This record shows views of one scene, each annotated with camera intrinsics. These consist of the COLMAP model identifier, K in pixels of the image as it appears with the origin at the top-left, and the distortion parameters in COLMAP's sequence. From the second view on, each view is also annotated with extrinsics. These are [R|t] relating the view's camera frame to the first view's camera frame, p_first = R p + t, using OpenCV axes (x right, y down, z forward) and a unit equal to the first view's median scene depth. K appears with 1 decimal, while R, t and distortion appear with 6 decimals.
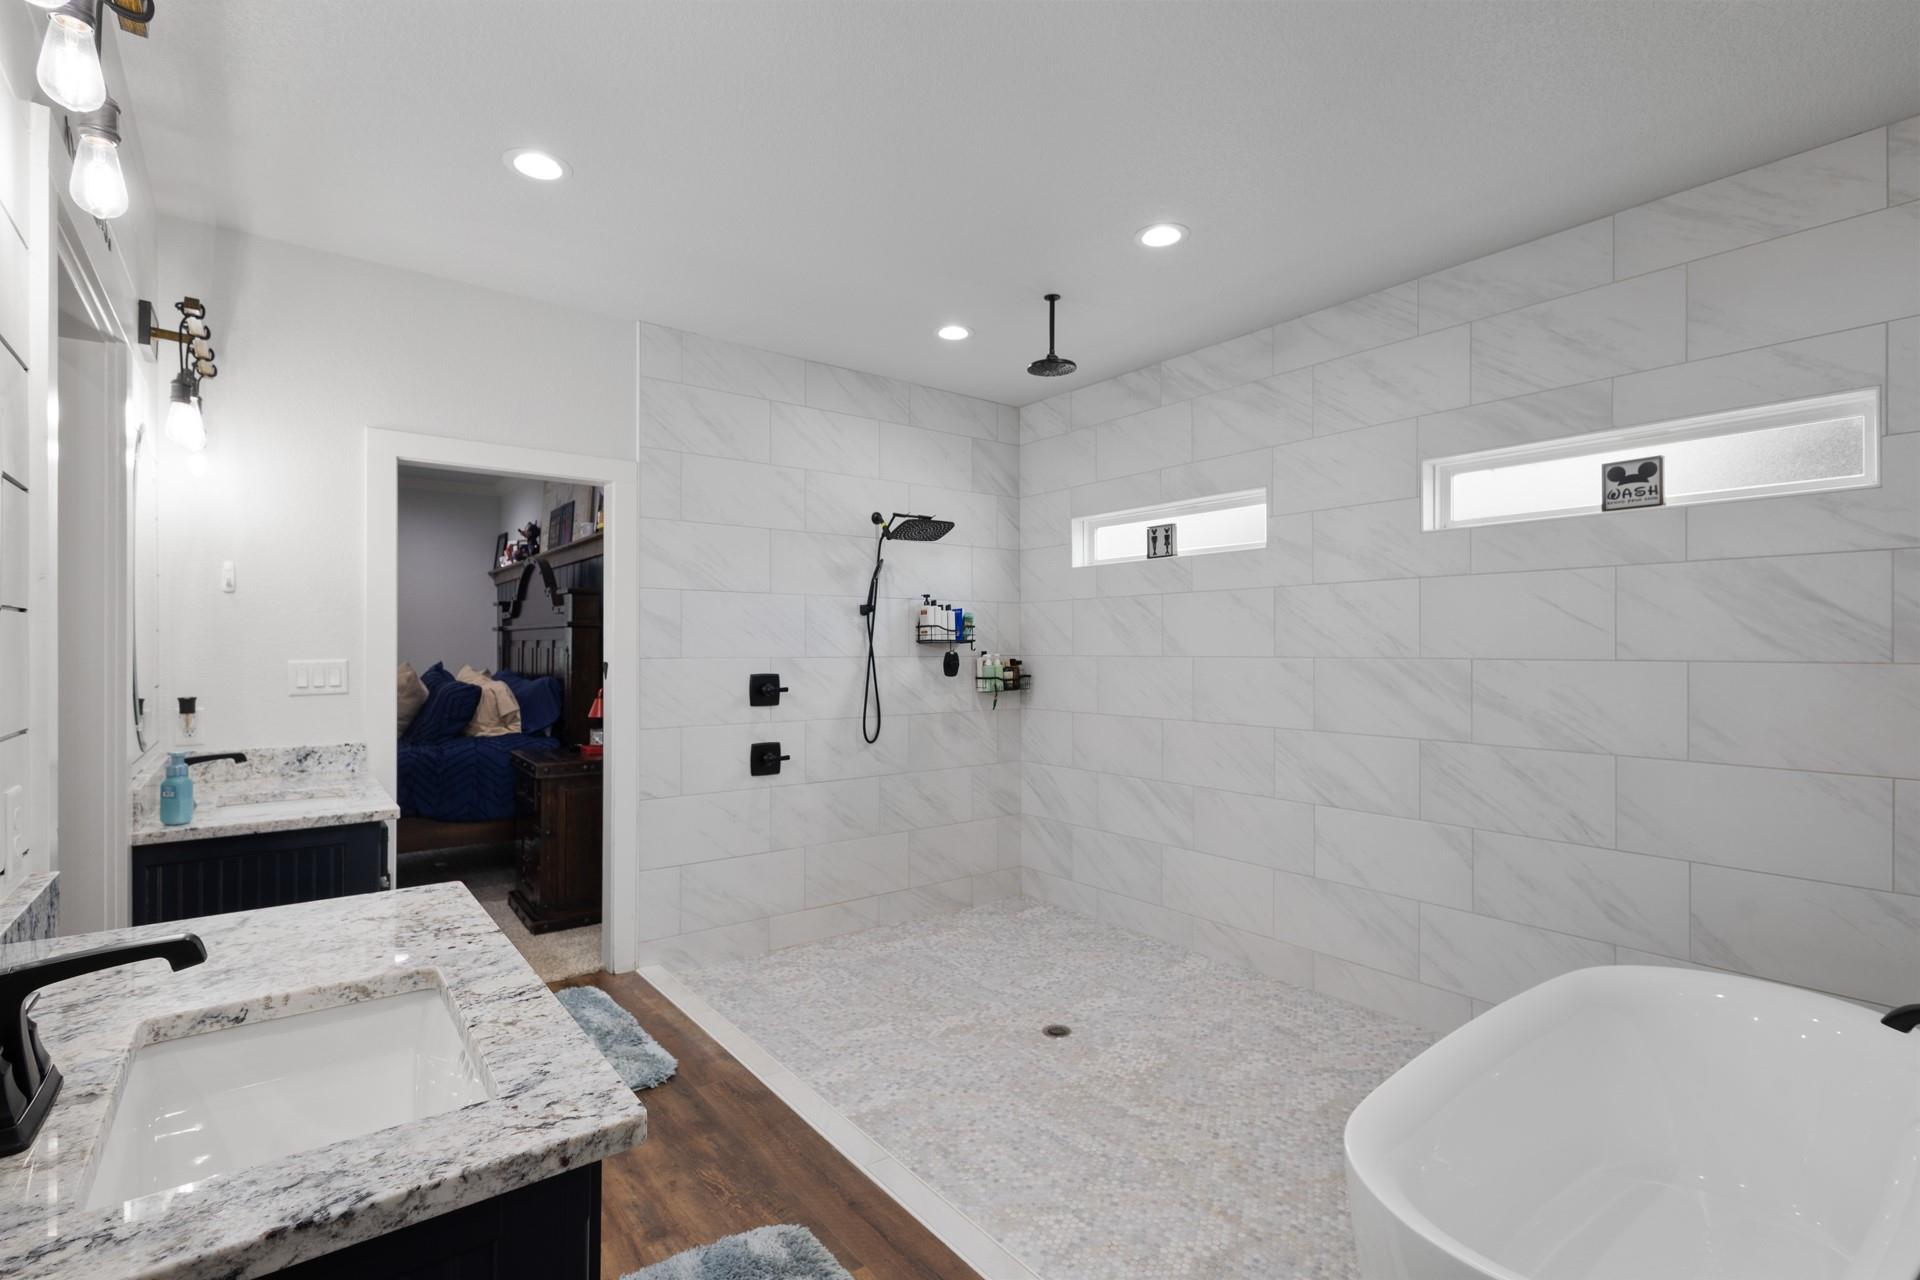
lens RADIAL K [[891.0, 0, 960.0], [0, 891.0, 640.0], [0, 0, 1]] dist [0.000435, -0.000643]
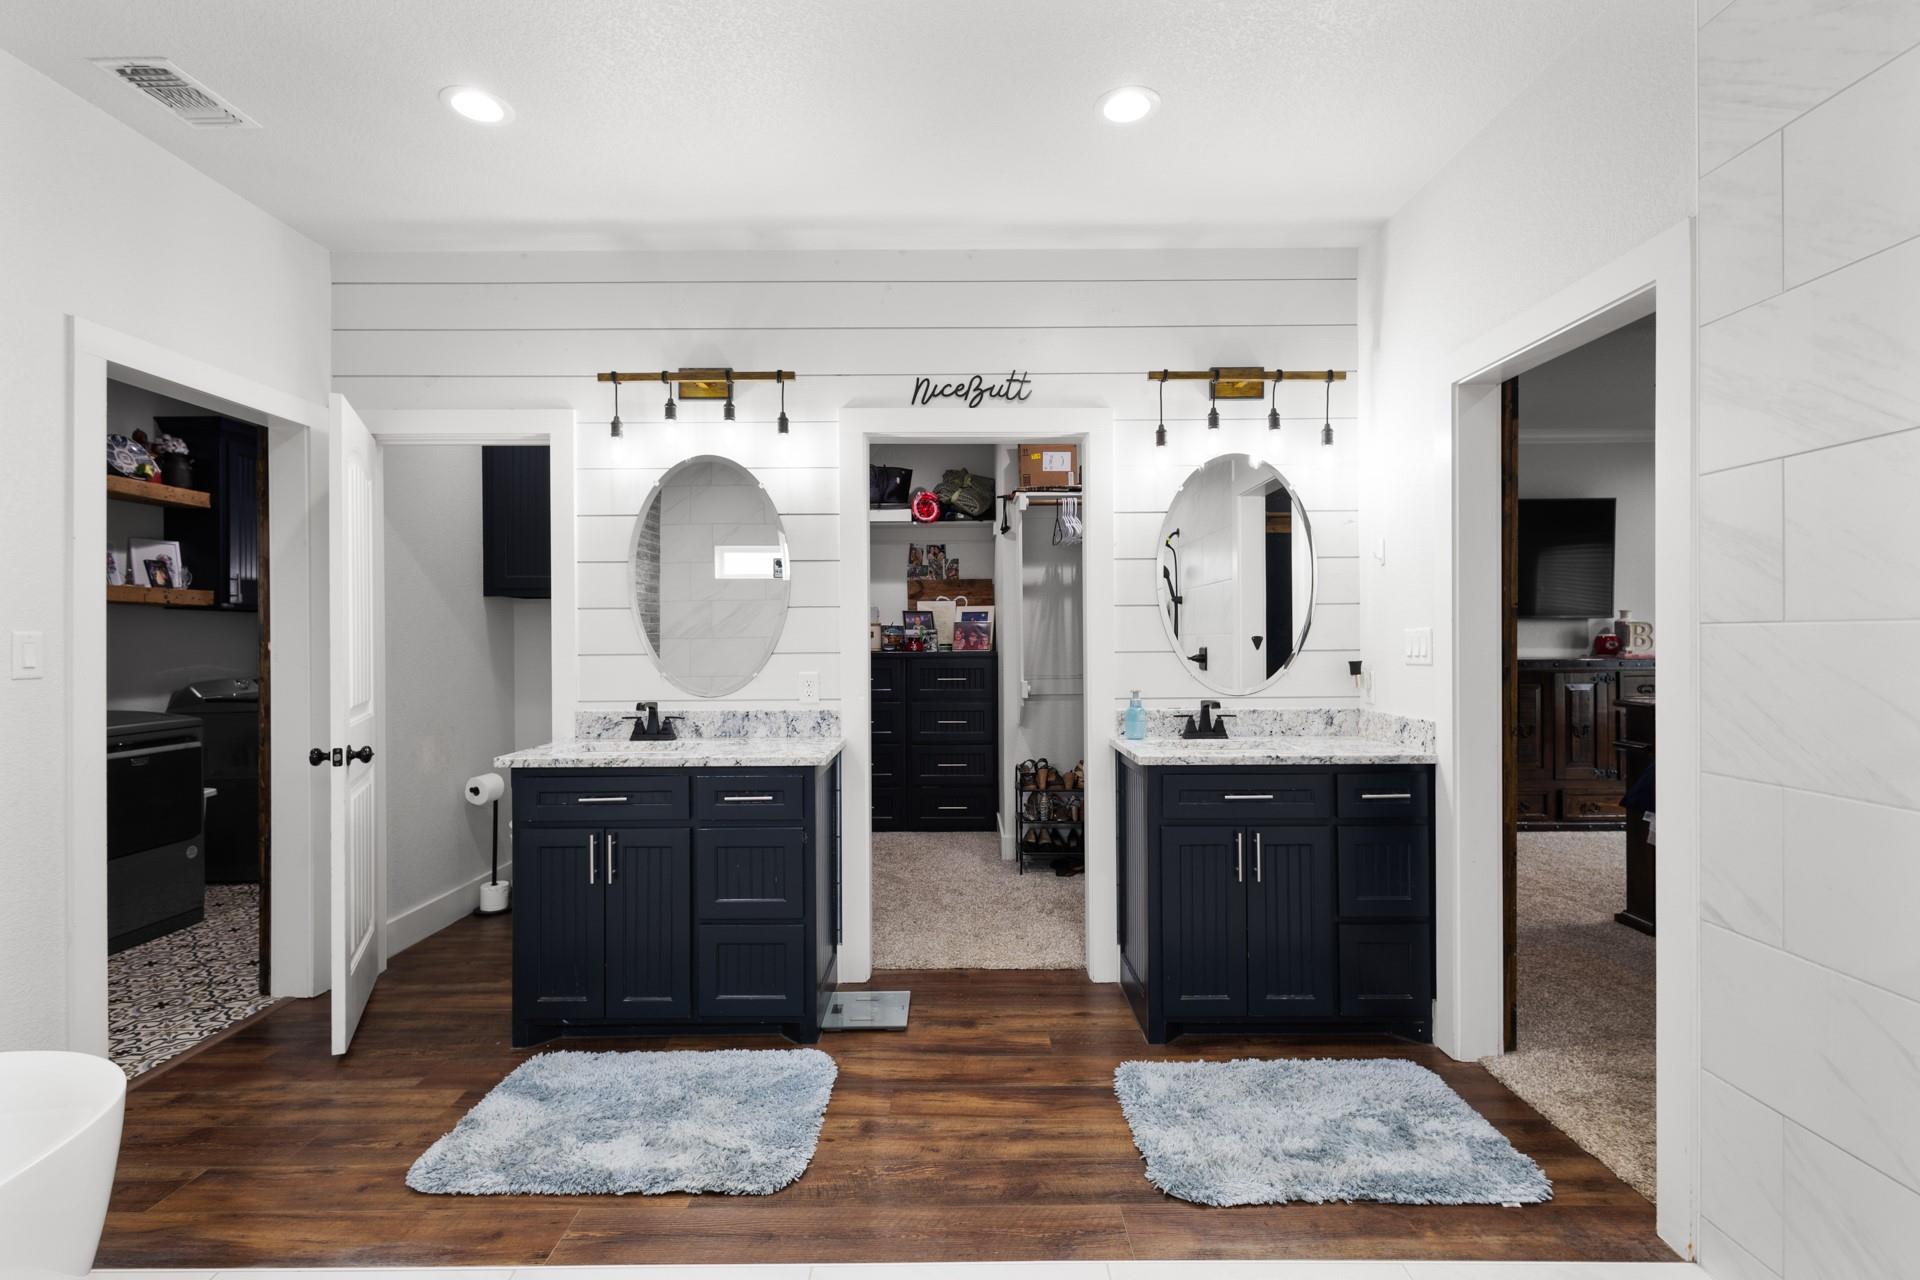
lens RADIAL K [[891.0, 0, 960.0], [0, 891.0, 640.0], [0, 0, 1]] dist [0.000435, -0.000643]
pose [[-0.616654, 0.003641, -0.787226, 0.361812], [0.010910, 0.999933, -0.003921, 0.037222], [0.787158, -0.011006, -0.616653, 1.347387]]
